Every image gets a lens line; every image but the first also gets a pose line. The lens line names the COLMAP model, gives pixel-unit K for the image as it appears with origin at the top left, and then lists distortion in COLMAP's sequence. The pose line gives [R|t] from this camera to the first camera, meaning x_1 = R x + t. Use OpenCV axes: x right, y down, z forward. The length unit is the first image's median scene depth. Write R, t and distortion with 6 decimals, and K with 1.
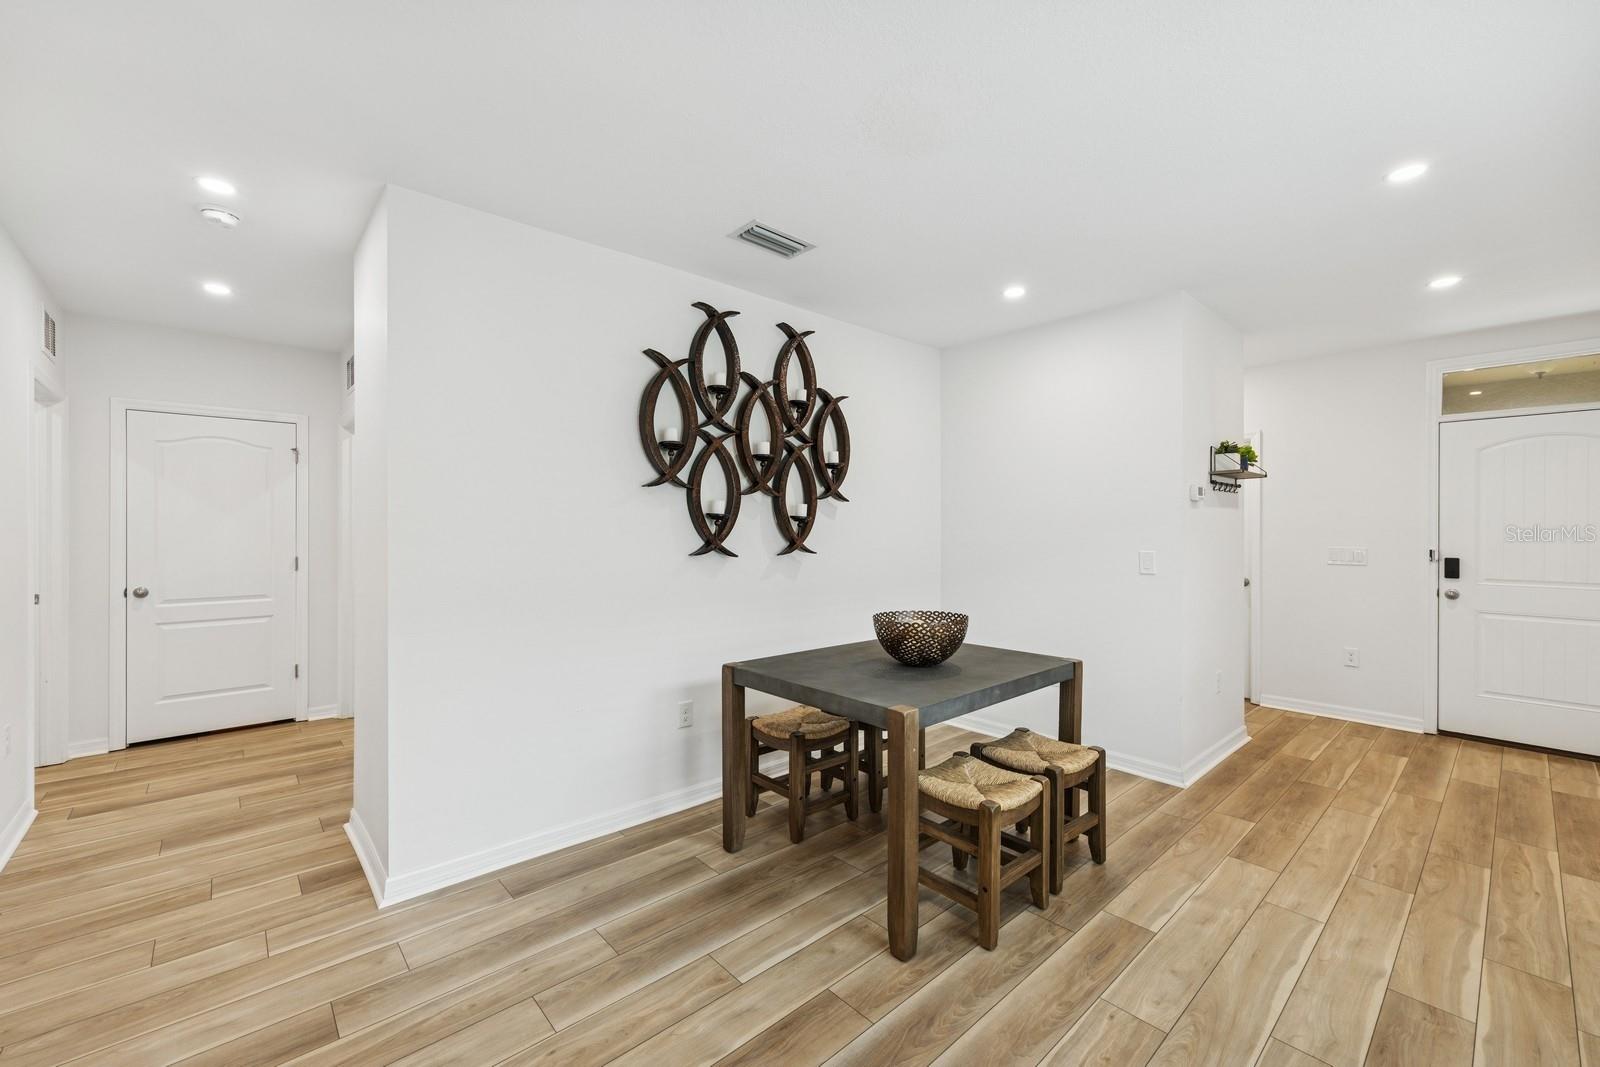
lens RADIAL K [[643.2, 0, 794.2], [0, 643.2, 535.0], [0, 0, 1]] dist [-0.000967, -0.000153]
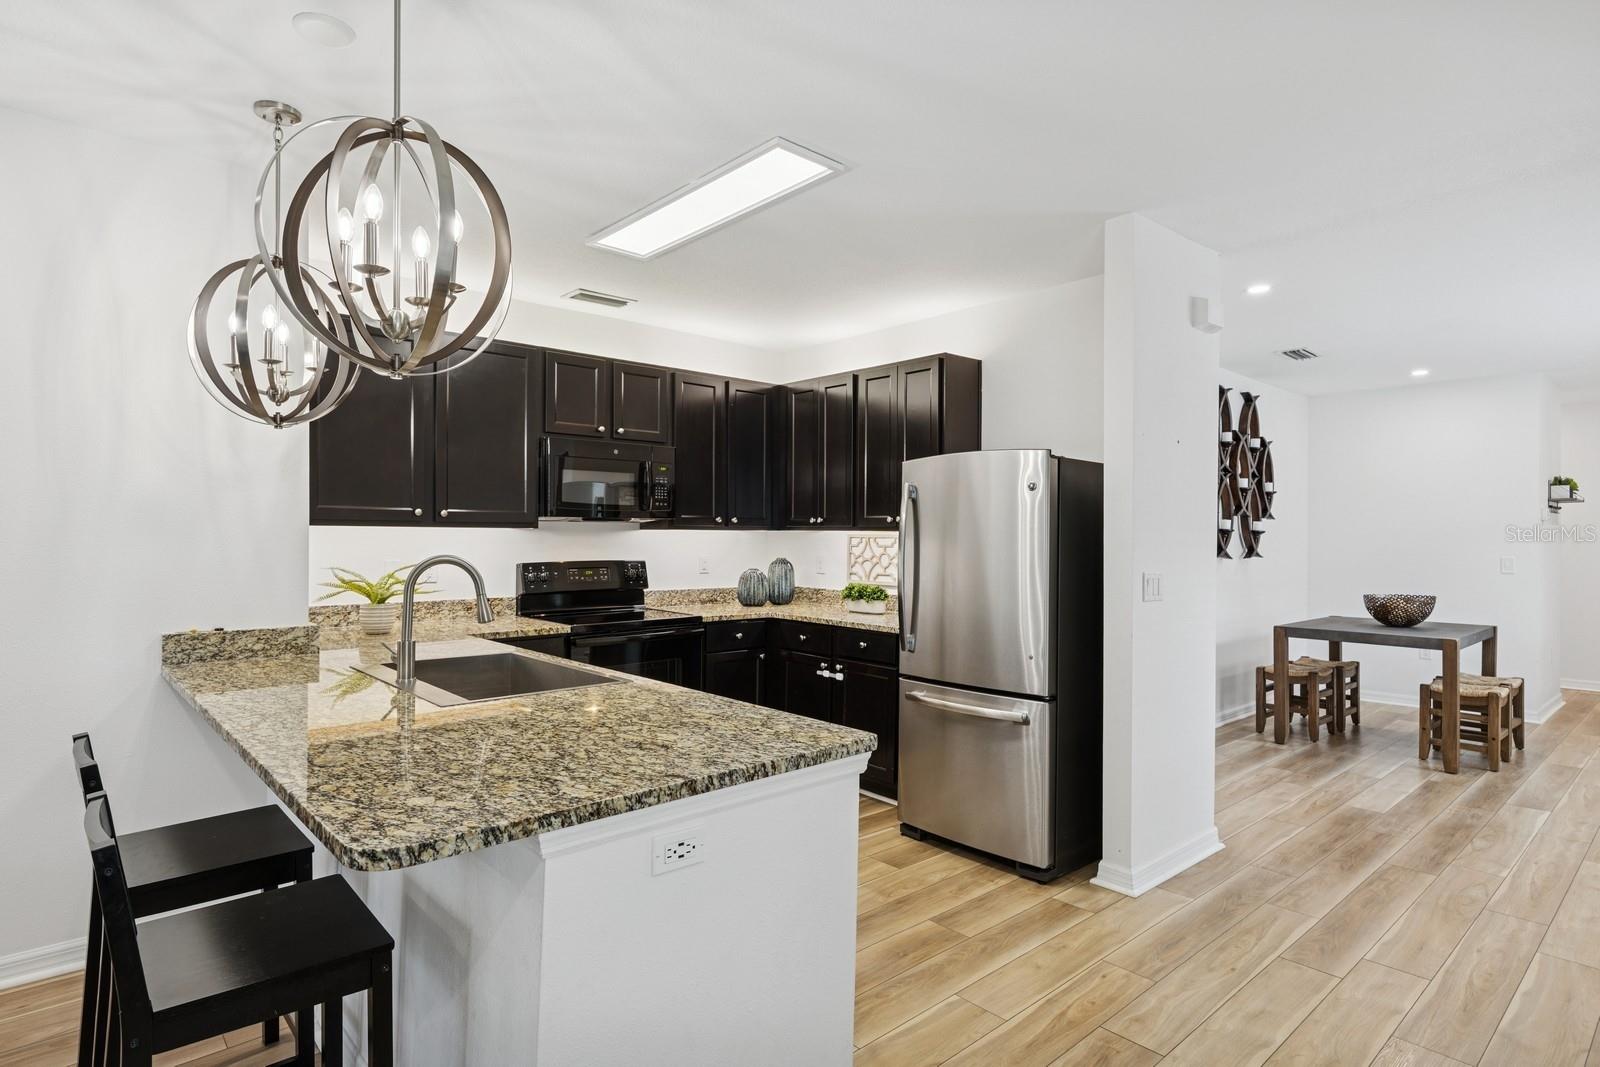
lens RADIAL K [[846.8, 0, 786.5], [0, 846.8, 534.0], [0, 0, 1]] dist [0.000625, -0.000121]
pose [[0.999995, 0.003172, -0.000514, -1.122536], [-0.003179, 0.999888, -0.014596, 0.009316], [0.000468, 0.014597, 0.999893, -0.925967]]
